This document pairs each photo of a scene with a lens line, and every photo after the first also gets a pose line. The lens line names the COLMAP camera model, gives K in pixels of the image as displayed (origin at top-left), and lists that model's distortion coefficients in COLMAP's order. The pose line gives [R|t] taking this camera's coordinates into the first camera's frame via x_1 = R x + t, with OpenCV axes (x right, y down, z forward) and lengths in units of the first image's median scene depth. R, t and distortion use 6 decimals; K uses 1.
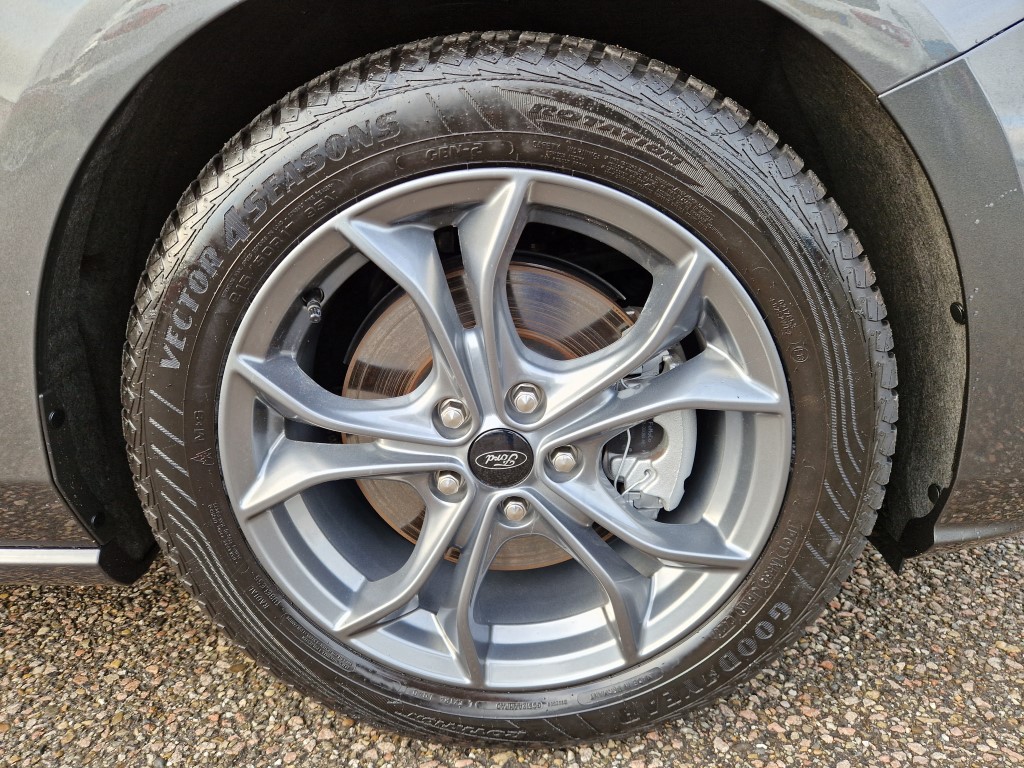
lens RADIAL K [[692.9, 0, 509.3], [0, 692.9, 385.6], [0, 0, 1]] dist [0.036742, -0.024405]
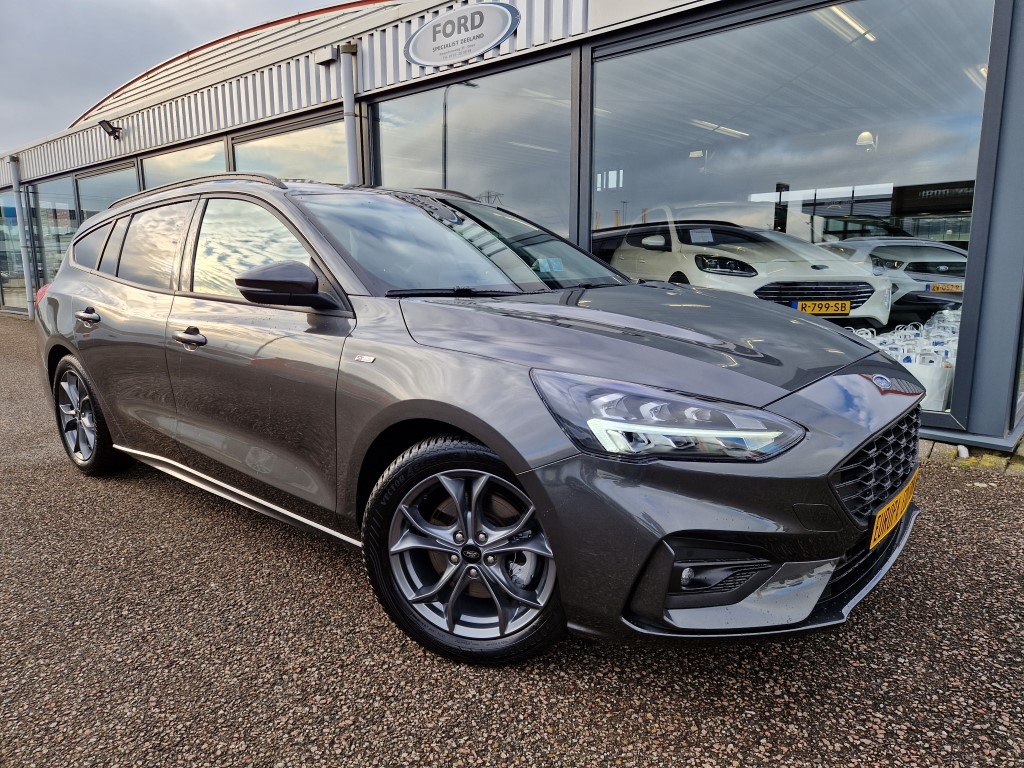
lens RADIAL K [[692.9, 0, 514.3], [0, 692.9, 385.6], [0, 0, 1]] dist [0.036742, -0.024405]
pose [[0.963363, 0.185297, -0.193897, 0.622412], [-0.215256, 0.965454, -0.146848, -0.202758], [0.159988, 0.183205, 0.969969, -2.085320]]
